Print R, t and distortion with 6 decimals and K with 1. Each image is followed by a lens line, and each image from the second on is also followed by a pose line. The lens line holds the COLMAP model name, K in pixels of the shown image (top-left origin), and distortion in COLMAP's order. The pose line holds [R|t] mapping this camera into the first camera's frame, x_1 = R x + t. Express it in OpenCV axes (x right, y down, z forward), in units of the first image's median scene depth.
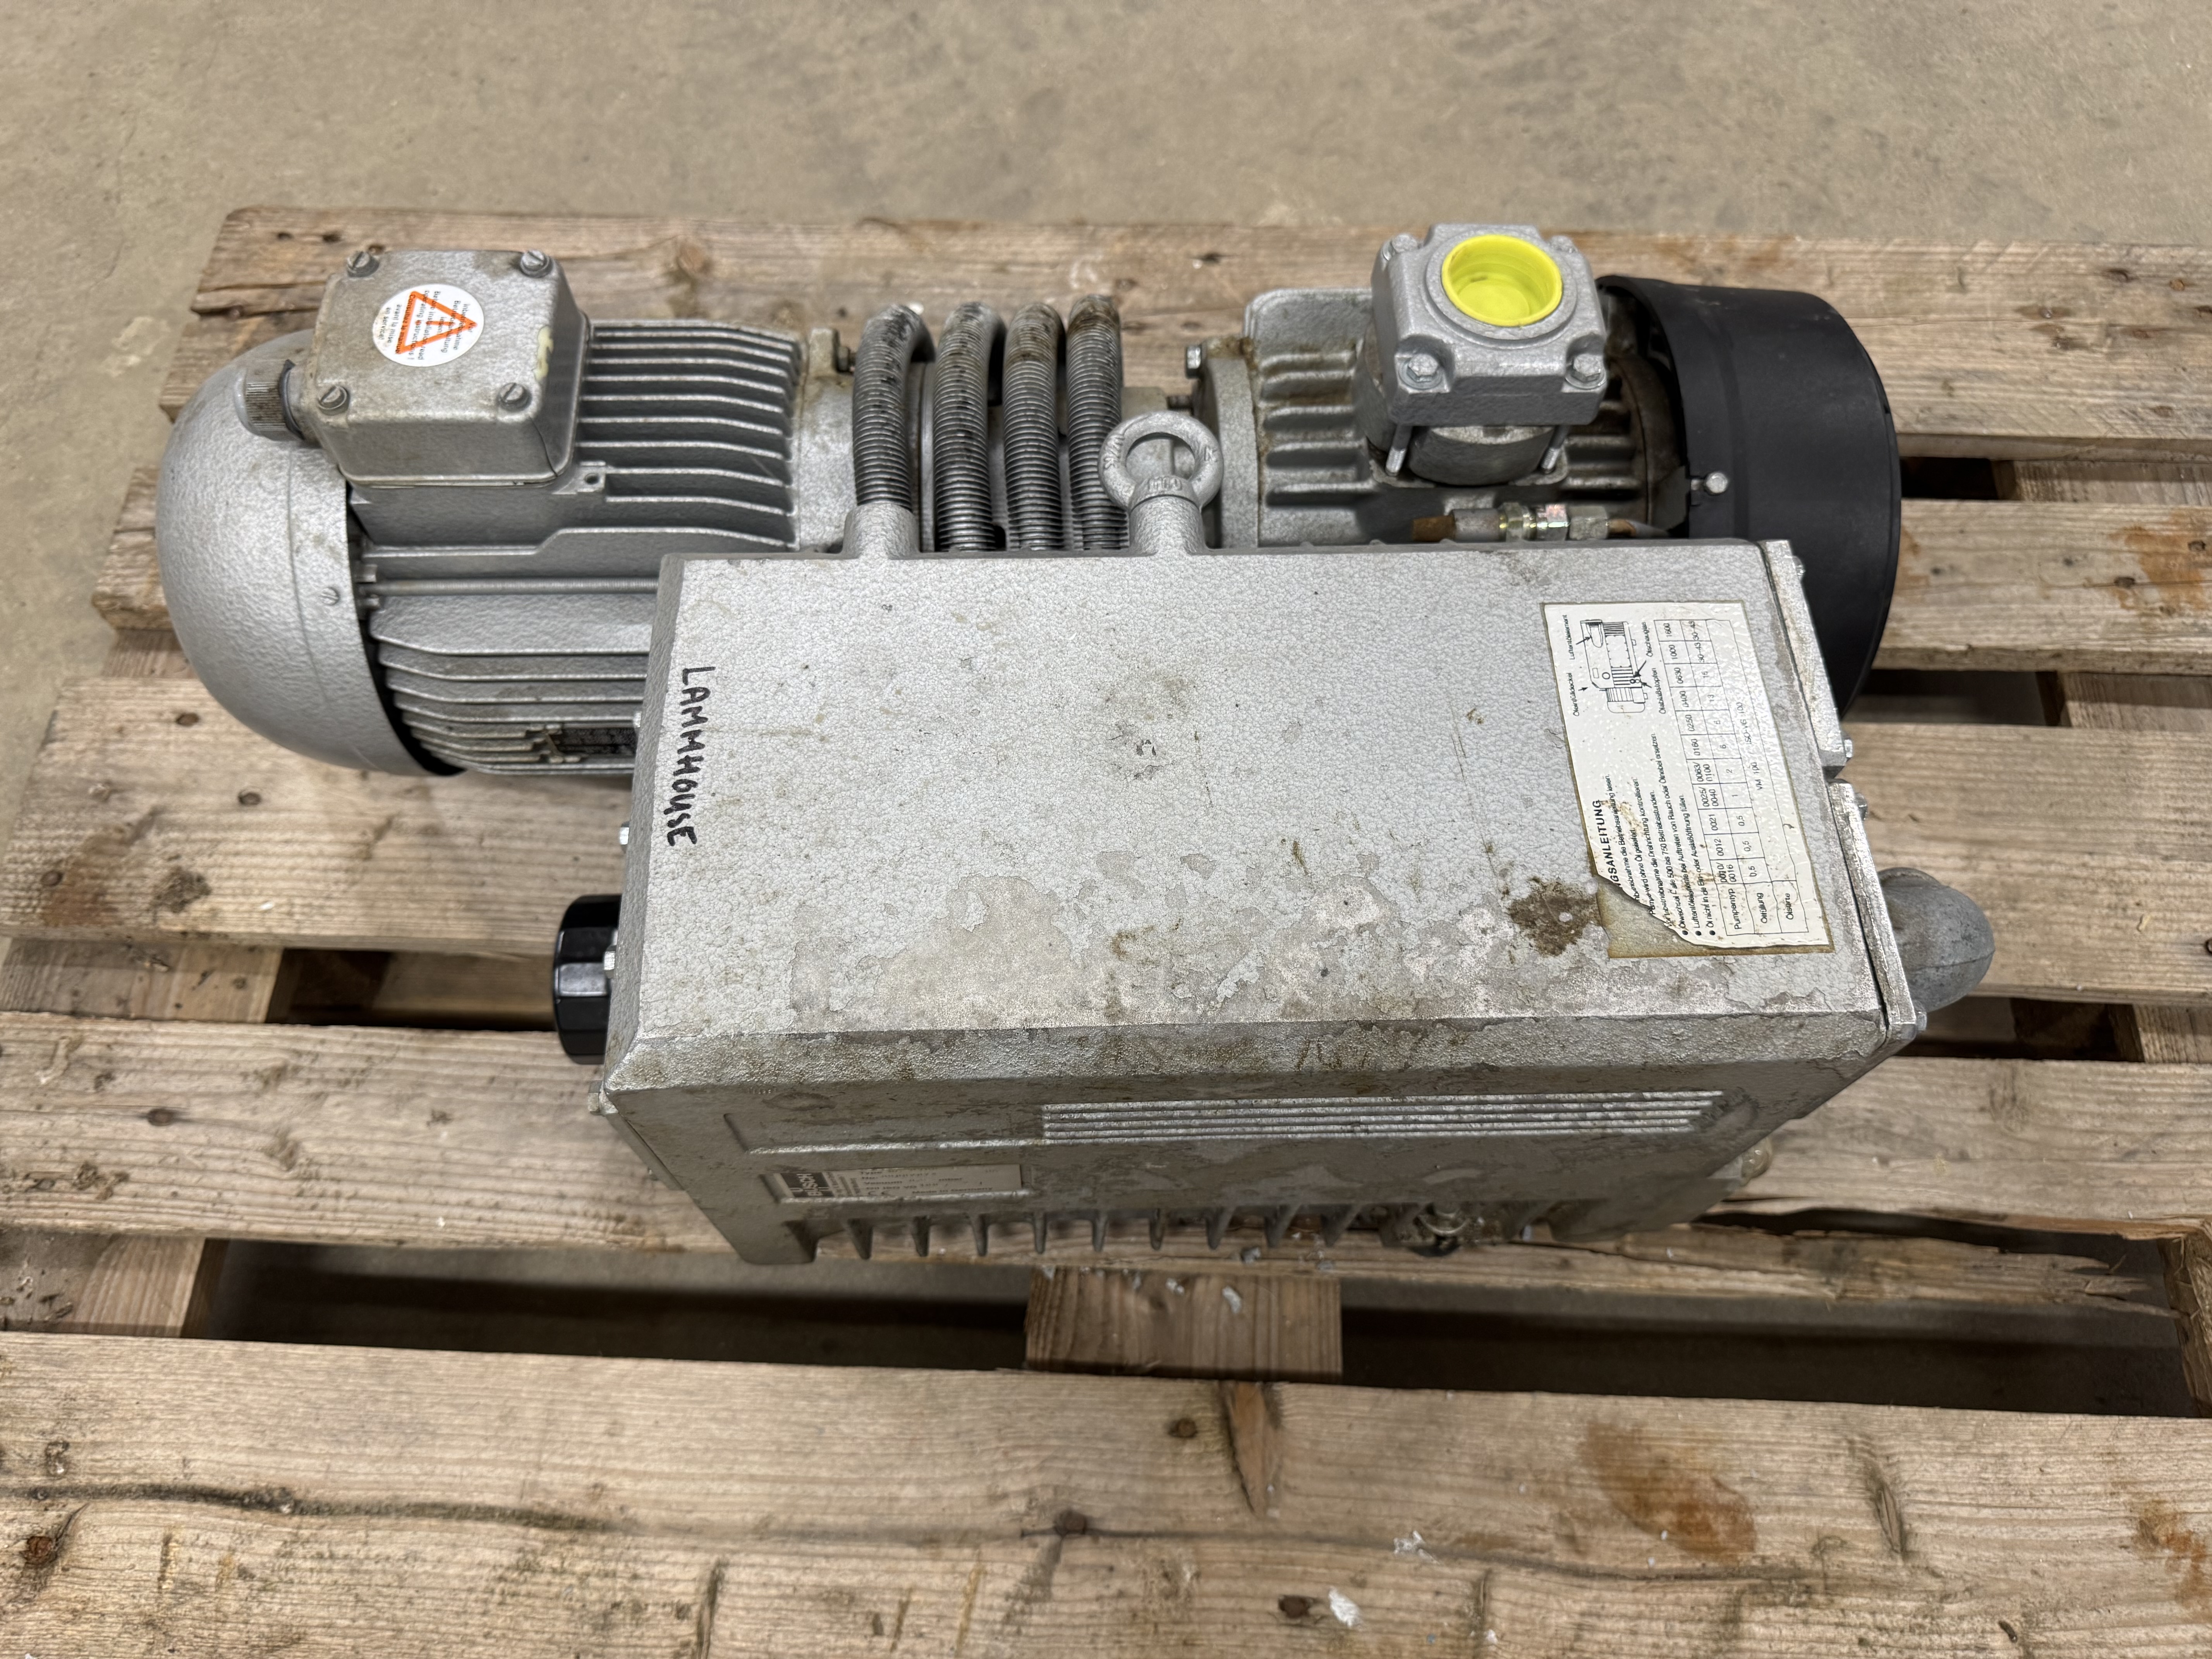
lens RADIAL K [[1583.4, 0, 1106.5], [0, 1583.4, 835.7], [0, 0, 1]] dist [0.018241, -0.029702]
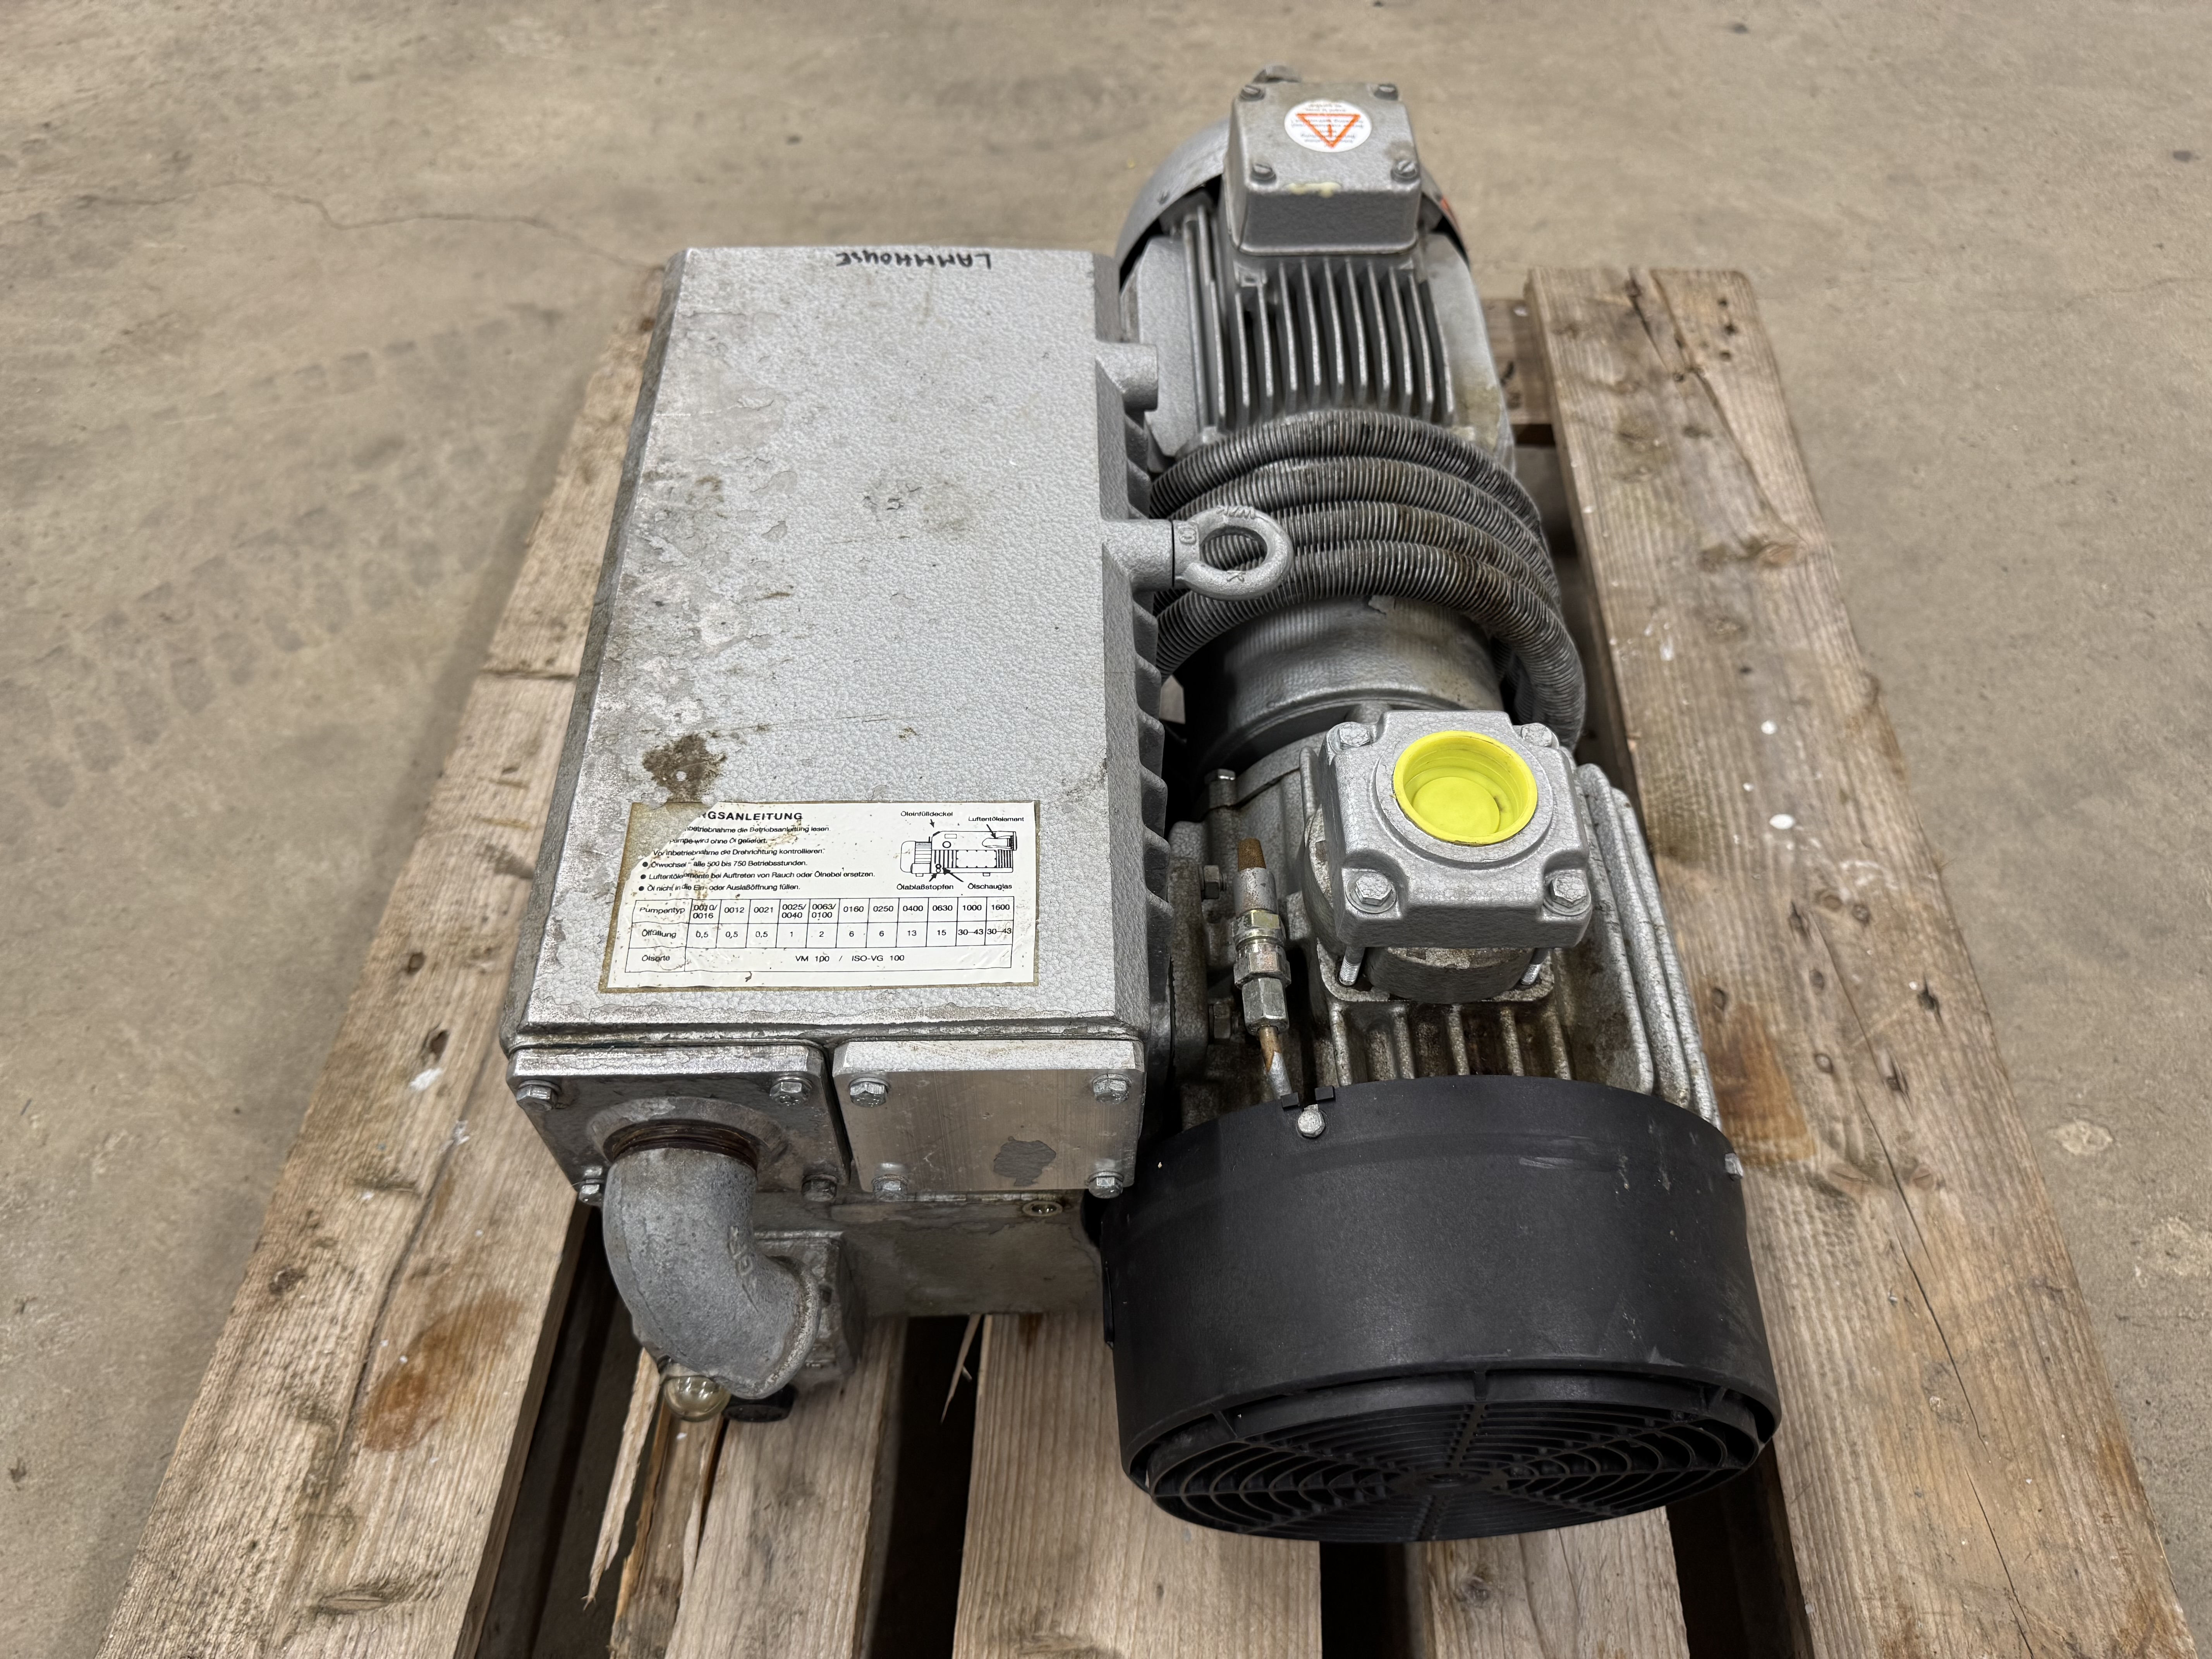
lens RADIAL K [[1583.4, 0, 1109.5], [0, 1583.4, 844.8], [0, 0, 1]] dist [0.018241, -0.029702]
pose [[-0.009077, 0.808409, -0.588551, 0.689212], [-0.905588, 0.242957, 0.347682, -0.410063], [0.424062, 0.536141, 0.729880, 0.274044]]
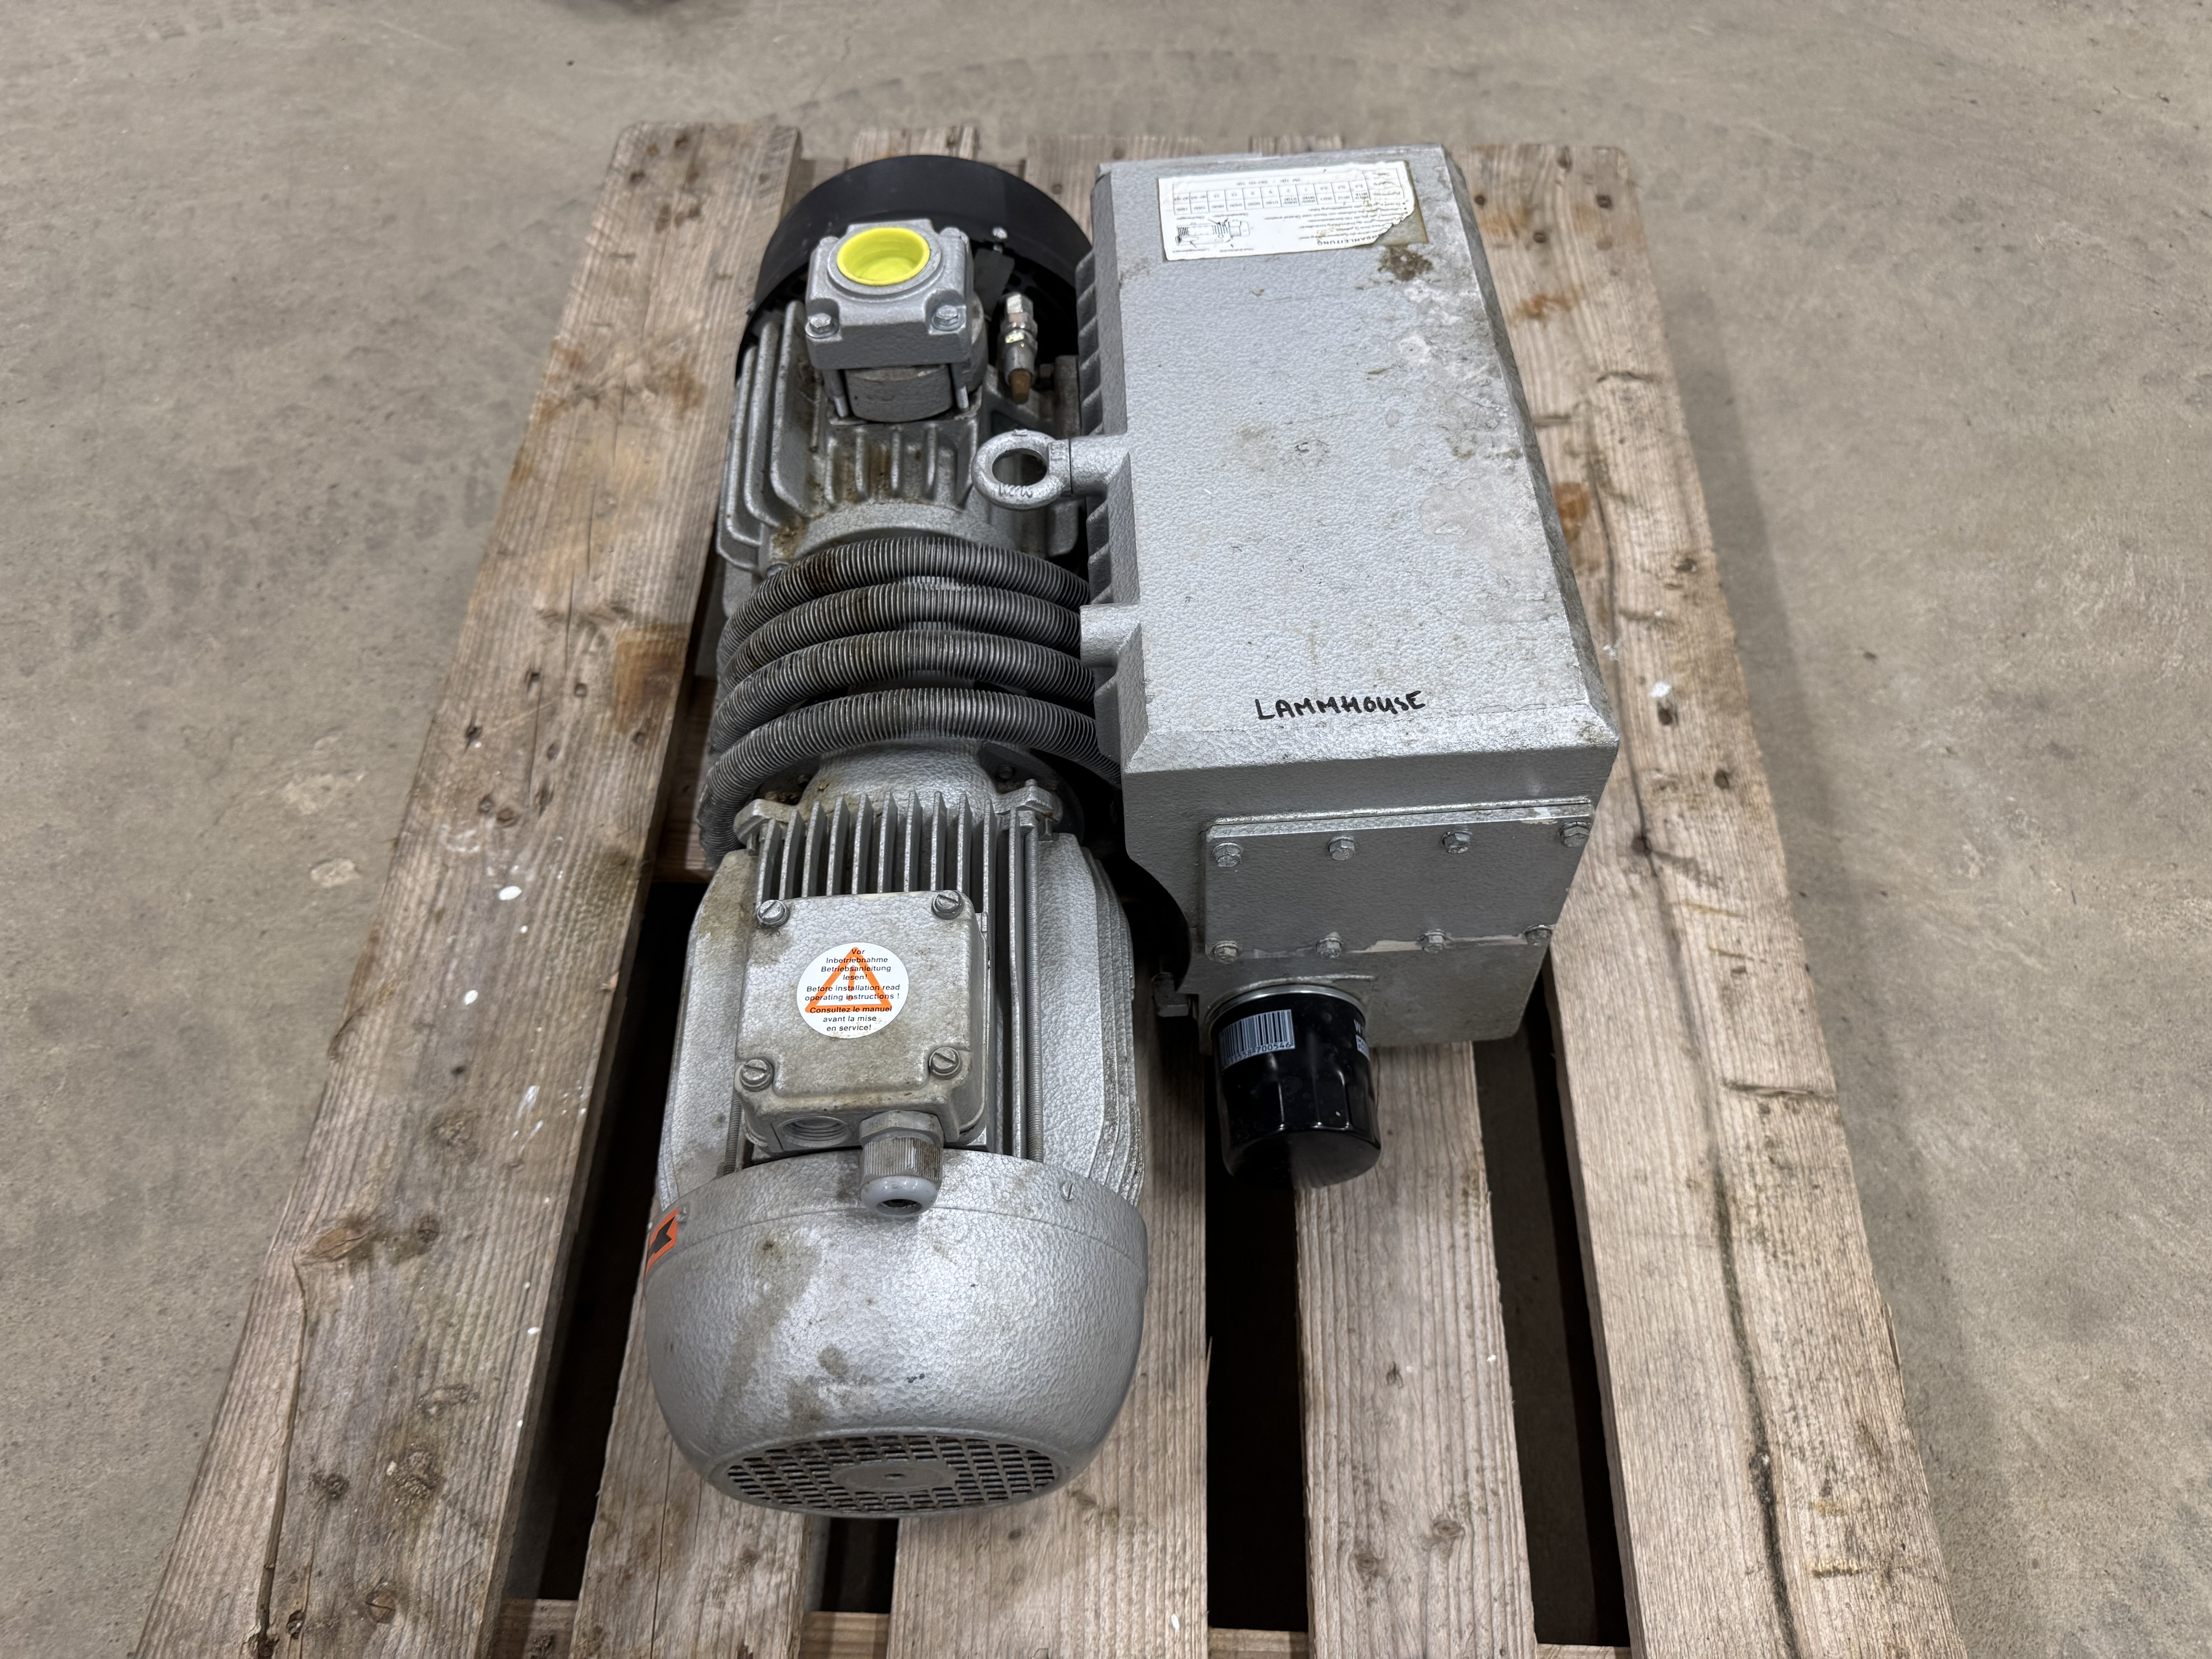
lens RADIAL K [[1583.4, 0, 1096.8], [0, 1583.4, 829.1], [0, 0, 1]] dist [0.018241, -0.029702]
pose [[-0.002617, -0.839295, 0.543670, -0.766657], [0.916678, 0.215248, 0.336704, -0.468235], [-0.399618, 0.499252, 0.768800, 0.135566]]
